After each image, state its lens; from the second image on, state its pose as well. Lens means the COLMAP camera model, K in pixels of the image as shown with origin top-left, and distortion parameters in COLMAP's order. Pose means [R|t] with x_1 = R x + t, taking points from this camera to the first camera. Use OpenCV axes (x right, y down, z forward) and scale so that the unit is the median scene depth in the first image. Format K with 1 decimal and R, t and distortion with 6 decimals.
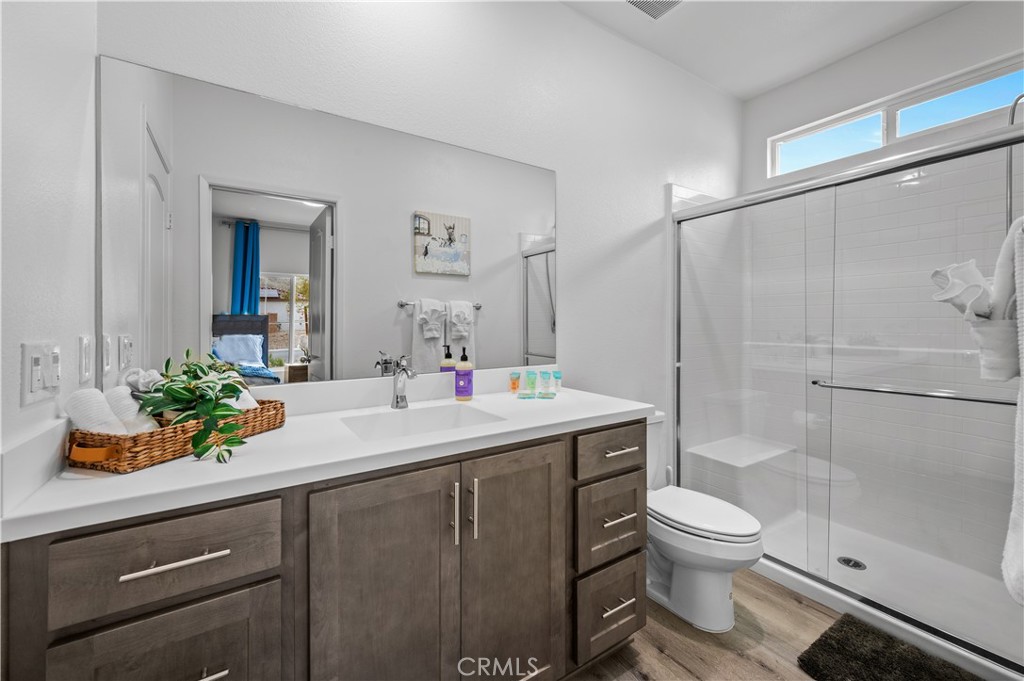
lens RADIAL K [[409.5, 0, 502.0], [0, 409.5, 322.2], [0, 0, 1]] dist [-0.001921, 0.001556]
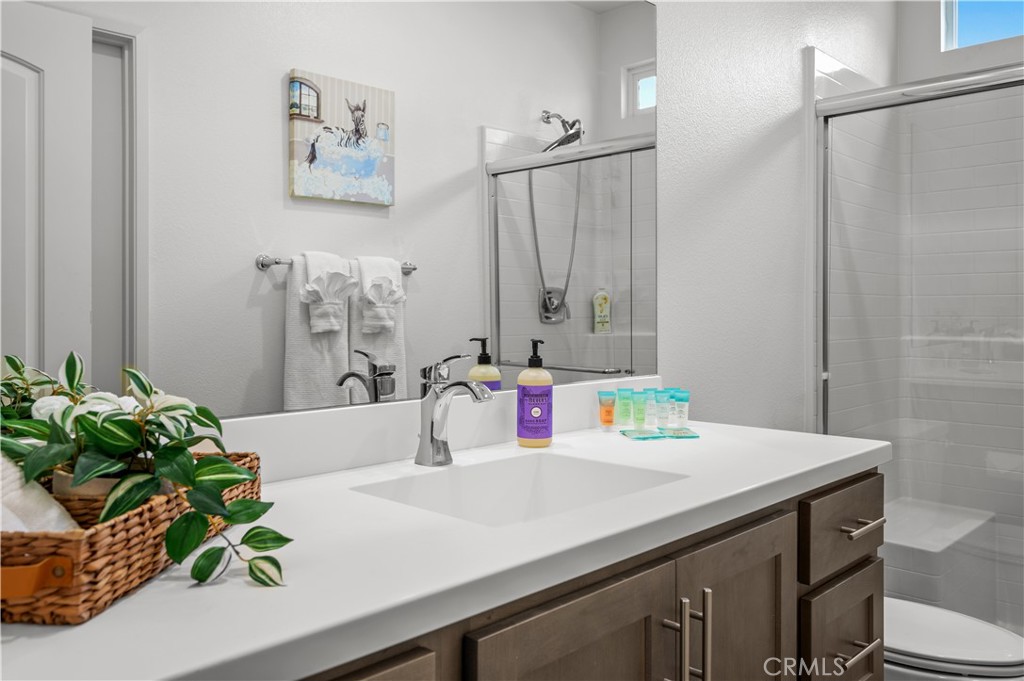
lens RADIAL K [[797.0, 0, 501.4], [0, 797.0, 311.8], [0, 0, 1]] dist [-0.011447, 0.007961]
pose [[0.977838, 0.001587, 0.209357, -0.275735], [-0.002061, 0.999996, 0.002043, 0.020217], [-0.209353, -0.002429, 0.977837, 0.048675]]
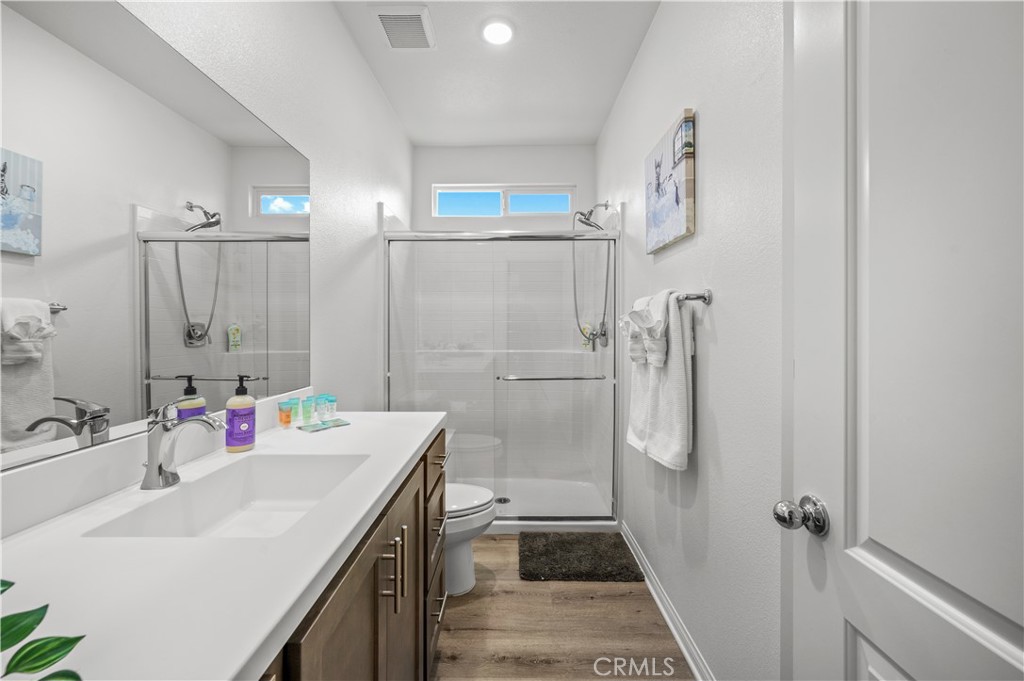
lens RADIAL K [[409.5, 0, 508.7], [0, 409.5, 326.3], [0, 0, 1]] dist [-0.001921, 0.001556]
pose [[0.557518, 0.006590, 0.830138, -0.348468], [-0.000880, 0.999973, -0.007347, -0.016242], [-0.830164, 0.003366, 0.557509, 0.179111]]
